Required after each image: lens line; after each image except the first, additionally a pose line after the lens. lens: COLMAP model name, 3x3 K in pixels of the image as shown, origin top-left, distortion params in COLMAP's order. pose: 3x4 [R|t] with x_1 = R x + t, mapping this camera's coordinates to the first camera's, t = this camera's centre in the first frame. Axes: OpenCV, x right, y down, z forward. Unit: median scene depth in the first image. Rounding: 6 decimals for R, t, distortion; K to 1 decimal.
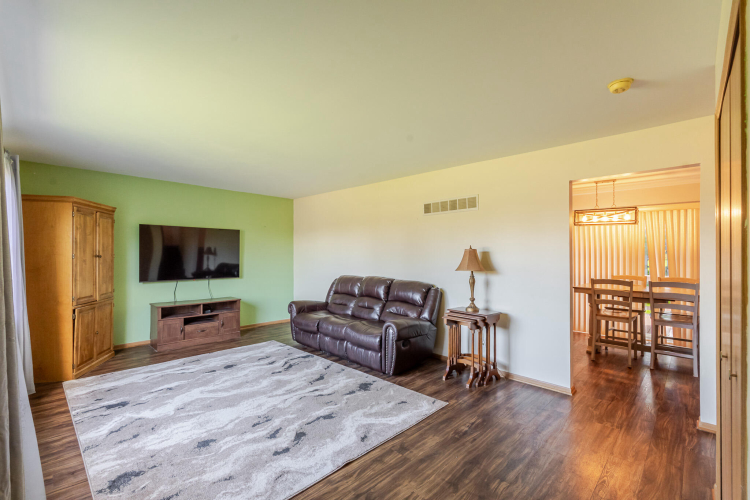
lens RADIAL K [[334.6, 0, 374.1], [0, 334.6, 249.9], [0, 0, 1]] dist [-0.002747, 0.000764]
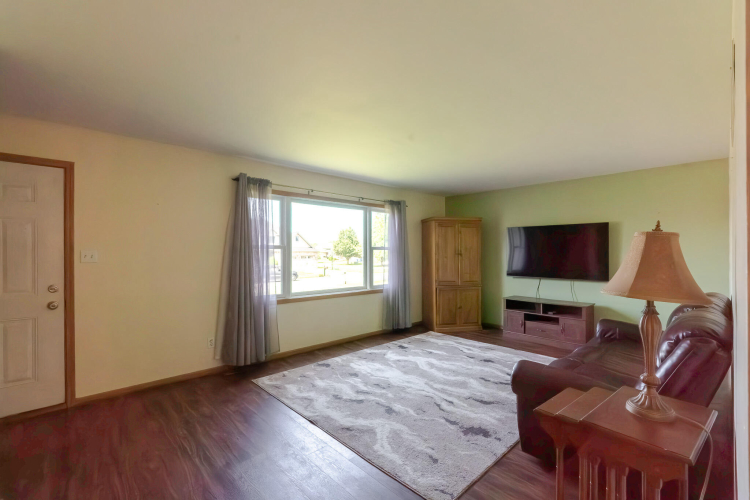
lens RADIAL K [[334.6, 0, 376.7], [0, 334.6, 252.5], [0, 0, 1]] dist [-0.002747, 0.000764]
pose [[-0.044188, -0.001990, -0.999021, 0.784396], [0.012073, 0.999924, -0.002526, 0.012630], [0.998950, -0.012173, -0.044161, 0.889477]]
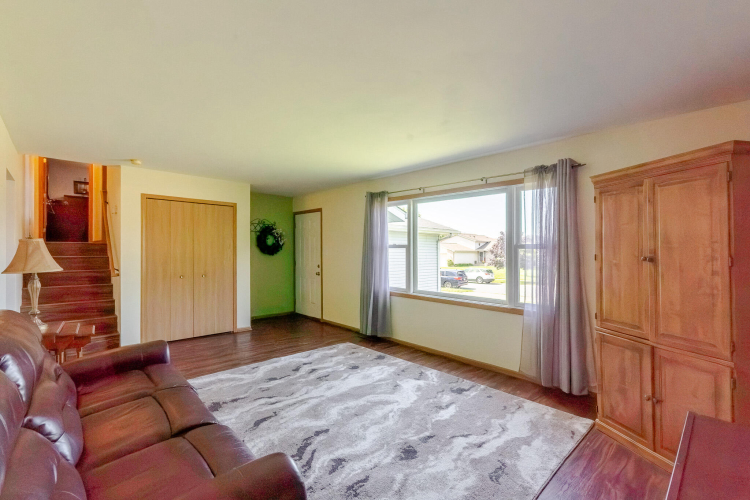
lens RADIAL K [[334.6, 0, 370.1], [0, 334.6, 248.1], [0, 0, 1]] dist [-0.002747, 0.000764]
pose [[-0.998548, -0.015581, 0.051561, -0.493917], [-0.016569, 0.999686, -0.018775, 0.023269], [-0.051252, -0.019602, -0.998493, 1.973766]]
